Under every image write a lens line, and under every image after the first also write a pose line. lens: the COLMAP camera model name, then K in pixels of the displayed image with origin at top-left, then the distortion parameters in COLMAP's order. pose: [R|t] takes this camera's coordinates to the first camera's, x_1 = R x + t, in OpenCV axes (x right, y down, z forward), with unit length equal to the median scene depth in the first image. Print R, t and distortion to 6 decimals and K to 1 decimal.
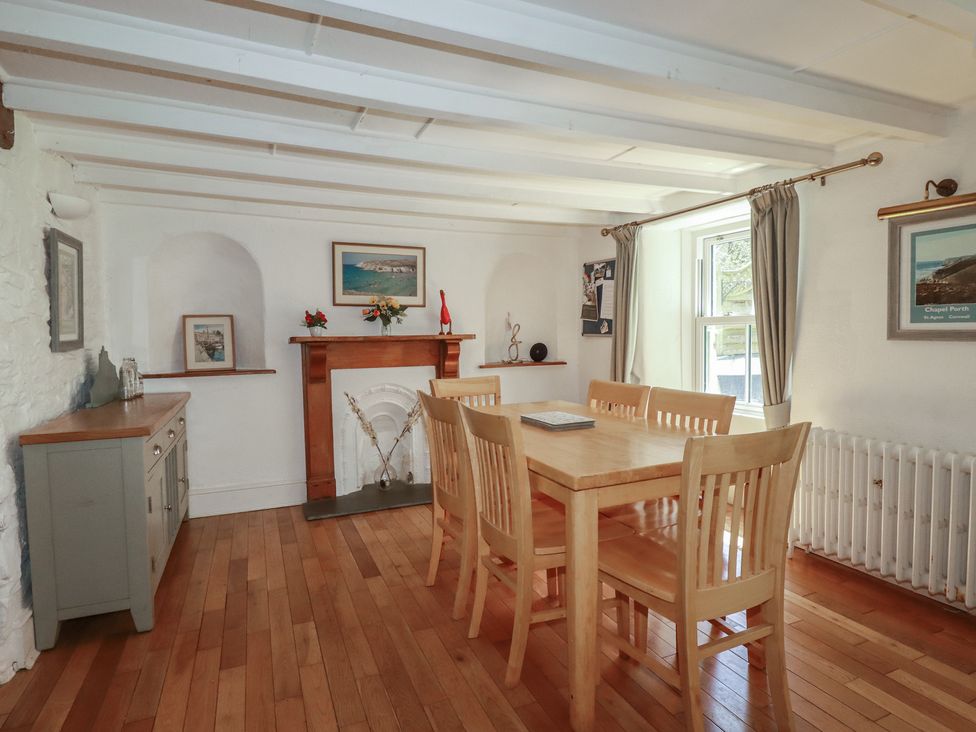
lens RADIAL K [[541.7, 0, 488.0], [0, 541.7, 366.0], [0, 0, 1]] dist [-0.001144, -0.002835]
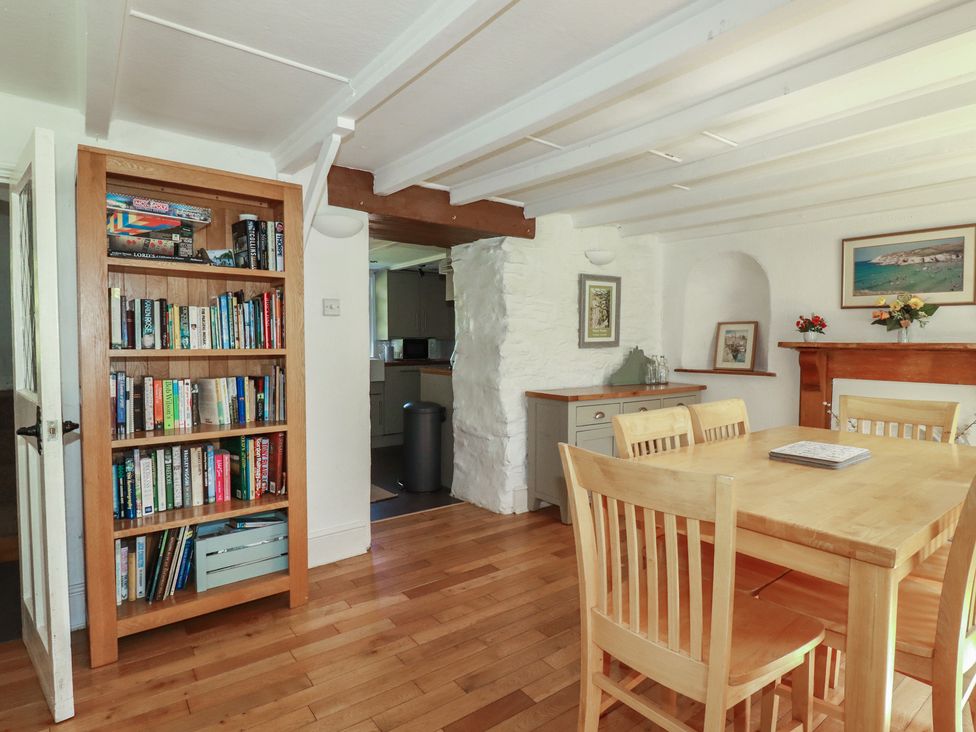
lens RADIAL K [[541.7, 0, 488.0], [0, 541.7, 366.0], [0, 0, 1]] dist [-0.001144, -0.002835]
pose [[0.234053, 0.061140, -0.970299, 0.473336], [-0.065522, 0.996744, 0.047001, -0.019514], [0.970013, 0.052575, 0.237297, 0.213738]]
